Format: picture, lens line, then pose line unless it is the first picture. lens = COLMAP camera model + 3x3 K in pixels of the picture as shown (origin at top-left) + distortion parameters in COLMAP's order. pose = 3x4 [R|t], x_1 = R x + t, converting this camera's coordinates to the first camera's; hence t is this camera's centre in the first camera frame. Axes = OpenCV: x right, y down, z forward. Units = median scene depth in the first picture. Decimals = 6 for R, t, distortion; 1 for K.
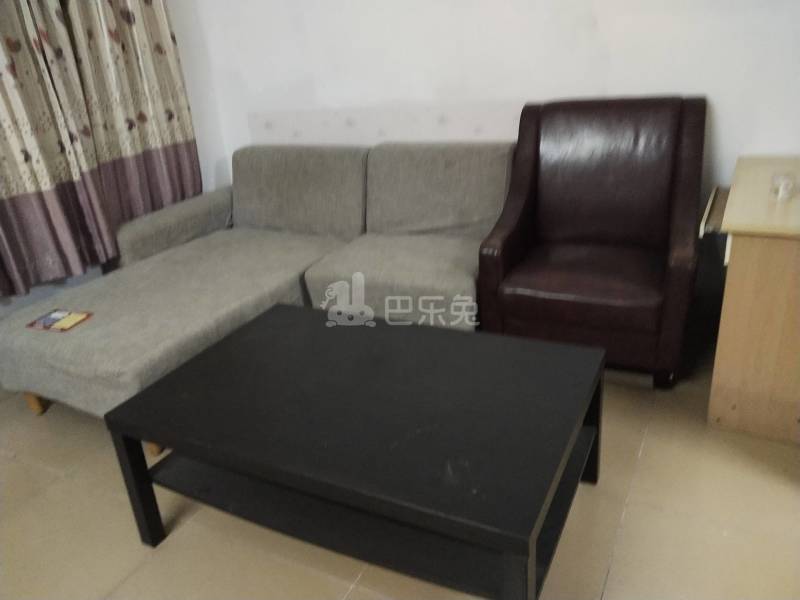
lens RADIAL K [[621.2, 0, 402.5], [0, 621.2, 302.0], [0, 0, 1]] dist [-0.027332, 0.050611]
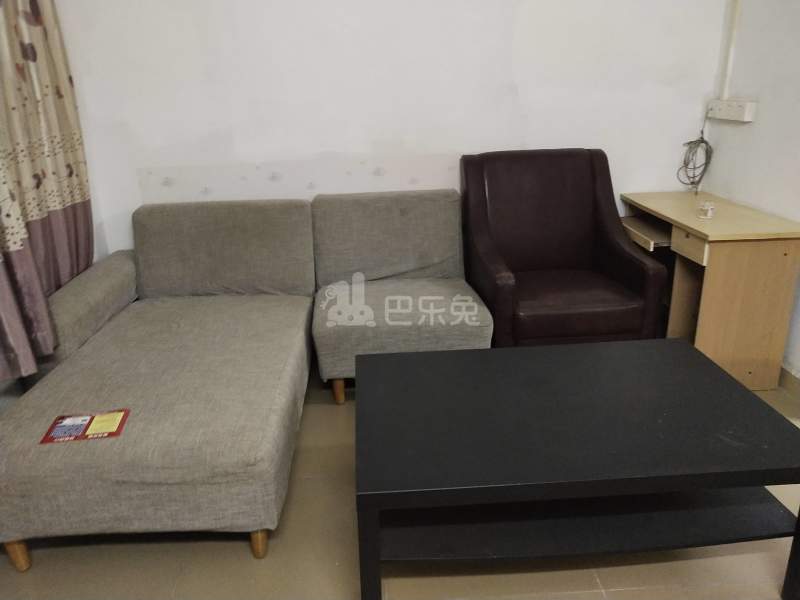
lens RADIAL K [[621.2, 0, 400.7], [0, 621.2, 297.8], [0, 0, 1]] dist [-0.027332, 0.050611]
pose [[0.858374, -0.110969, 0.500879, -0.448932], [0.164713, 0.984249, -0.064216, -0.010173], [-0.485863, 0.137622, 0.863132, 0.102810]]
